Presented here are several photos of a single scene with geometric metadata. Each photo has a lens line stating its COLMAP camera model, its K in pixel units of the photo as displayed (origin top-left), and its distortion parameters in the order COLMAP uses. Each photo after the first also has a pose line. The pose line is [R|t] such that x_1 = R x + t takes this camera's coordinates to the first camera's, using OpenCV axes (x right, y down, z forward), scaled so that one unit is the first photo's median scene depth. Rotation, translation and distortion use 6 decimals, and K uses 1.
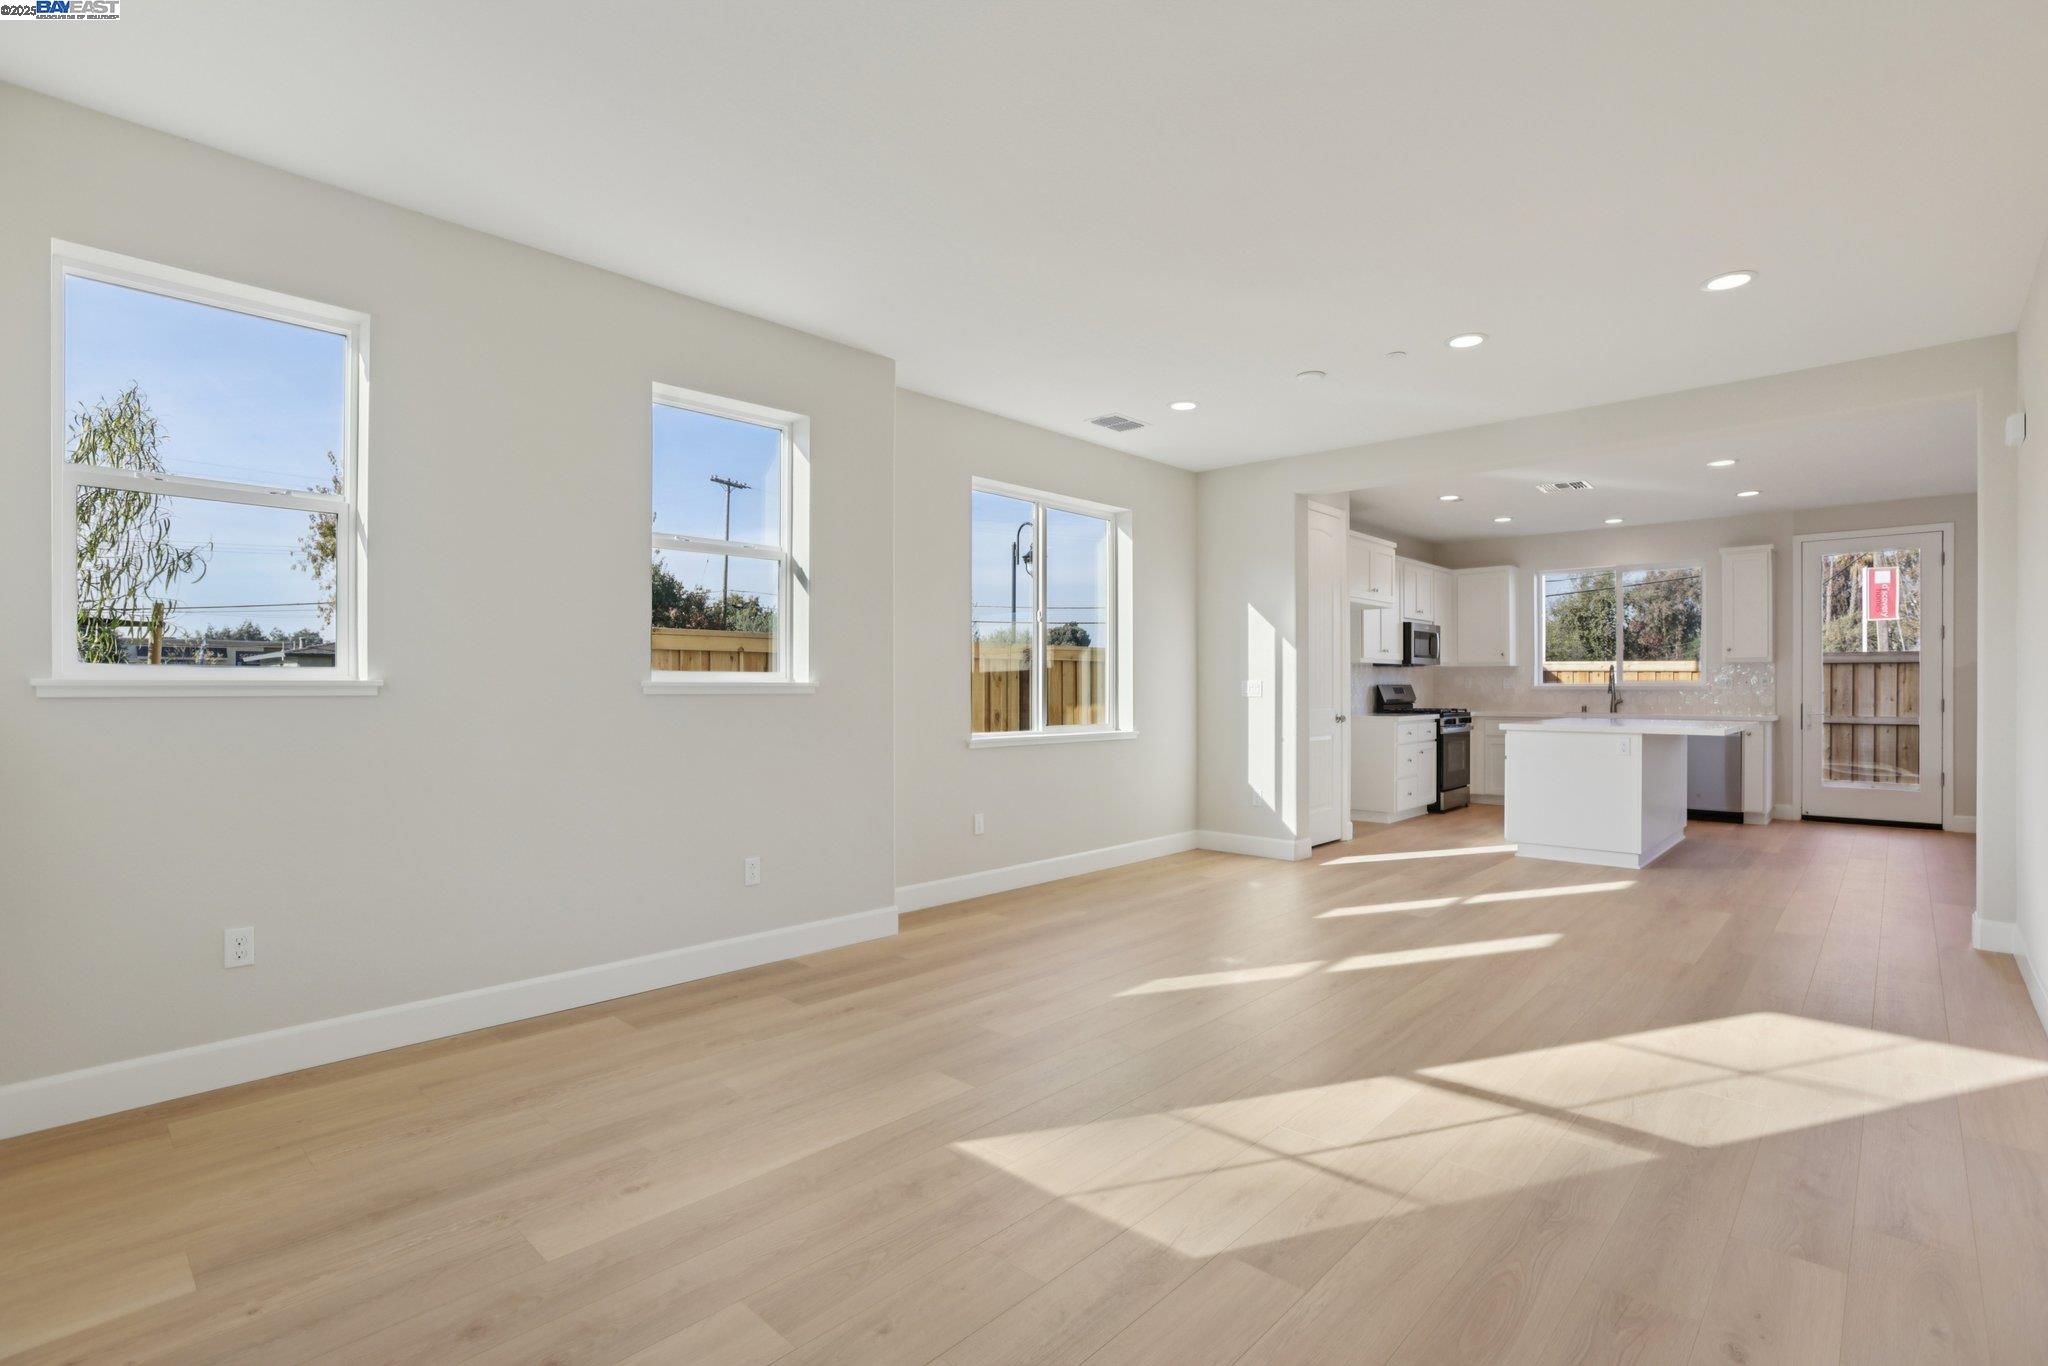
lens RADIAL K [[963.3, 0, 1024.0], [0, 963.3, 683.0], [0, 0, 1]] dist [-0.000668, -0.000037]
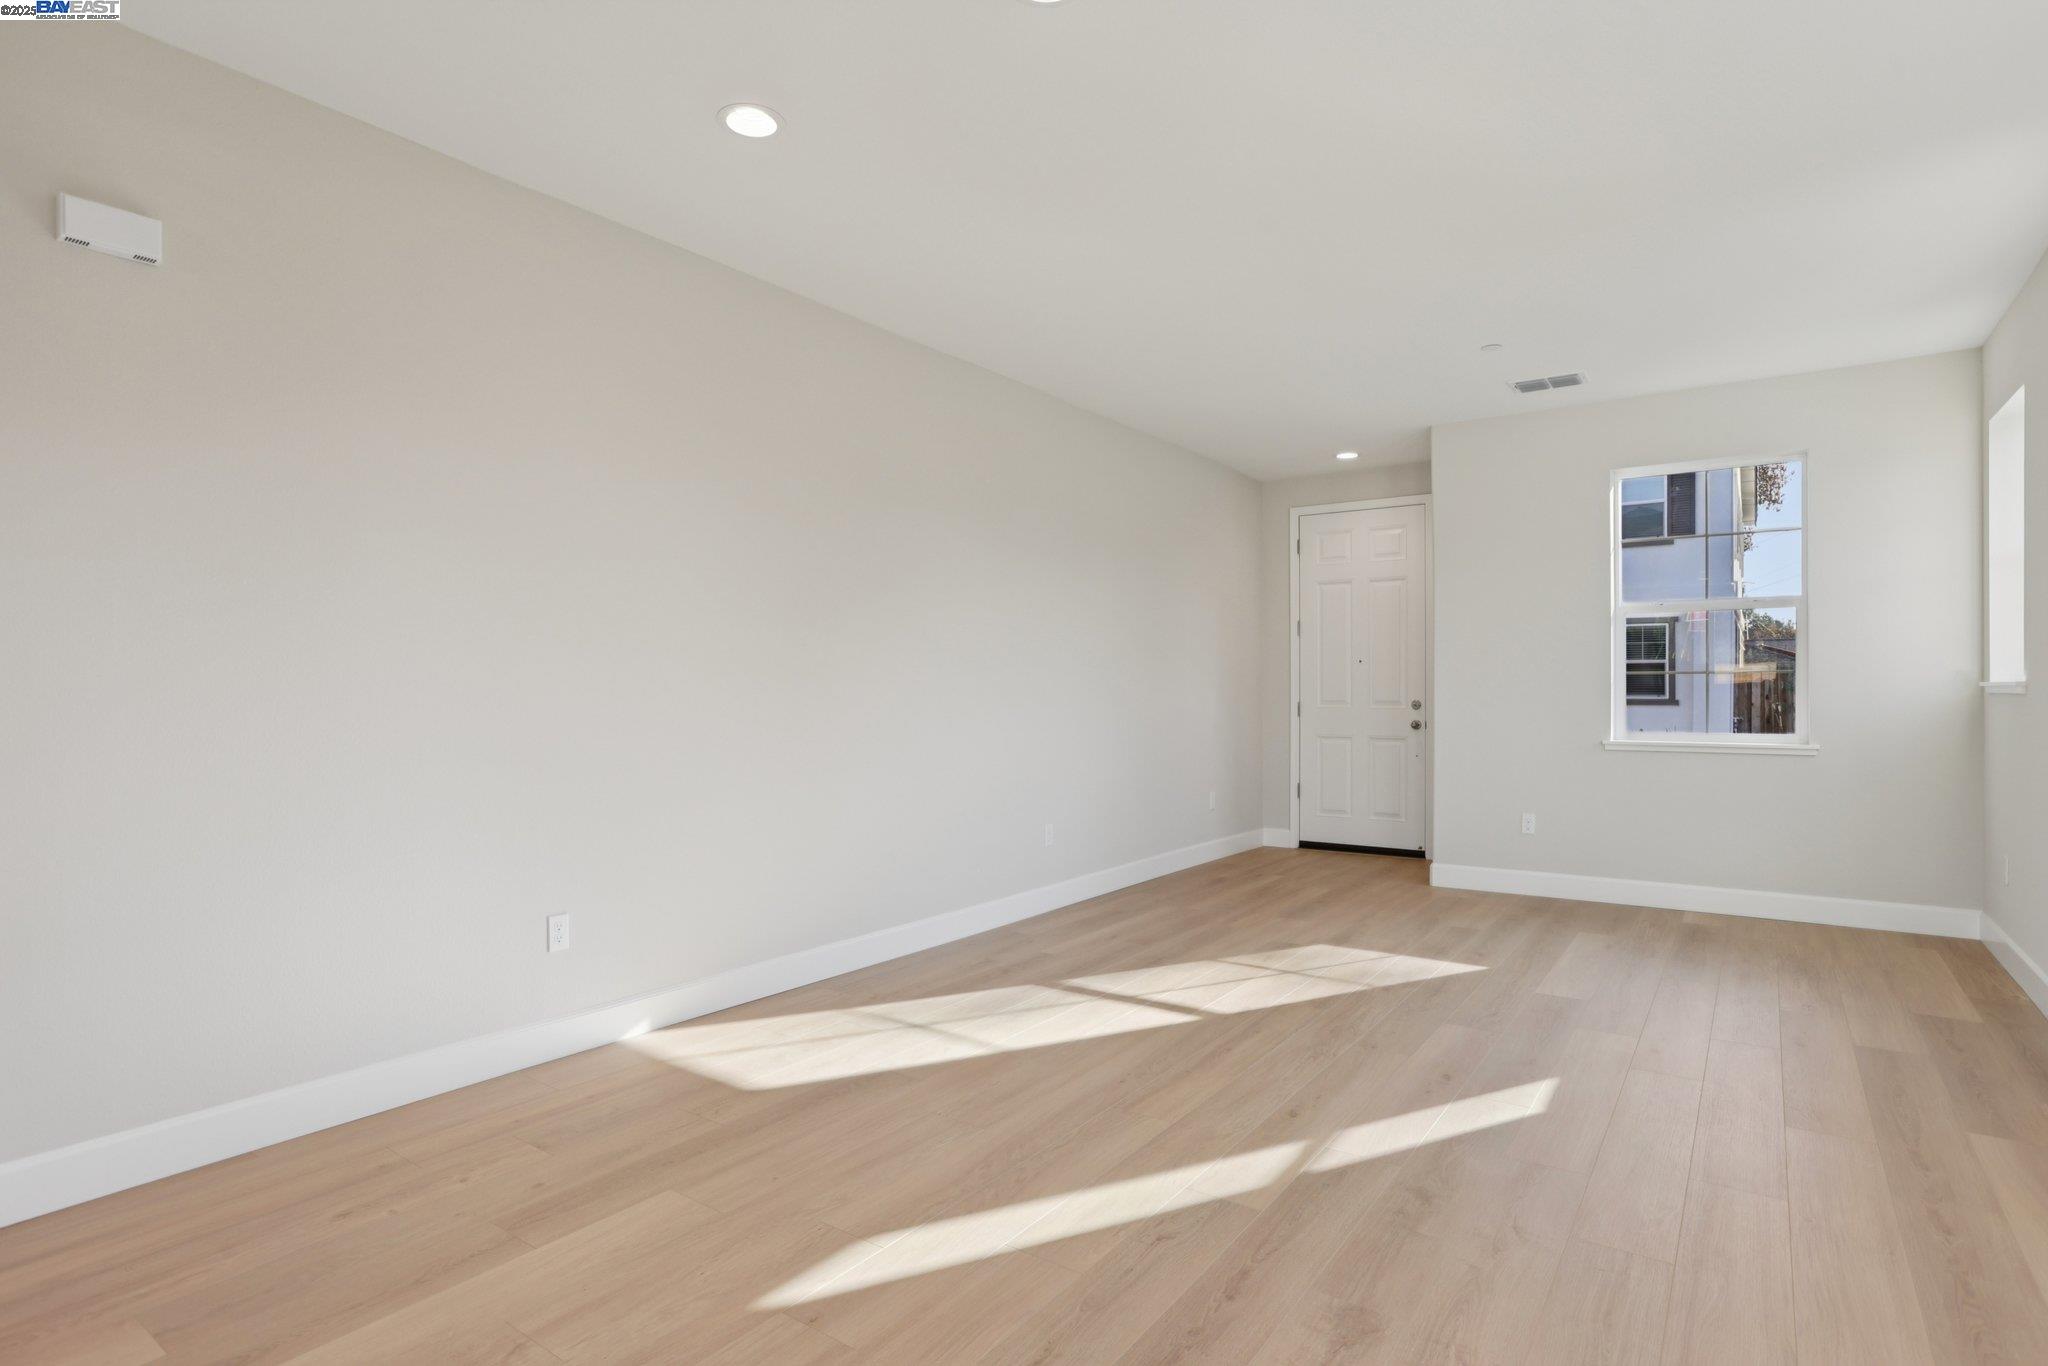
lens RADIAL K [[1064.3, 0, 1024.0], [0, 1064.3, 683.0], [0, 0, 1]] dist [-0.000647, -0.000193]
pose [[-0.990197, -0.009256, -0.139370, 0.780728], [-0.007863, 0.999914, -0.010538, 0.016456], [0.139455, -0.009339, -0.990184, 2.166713]]
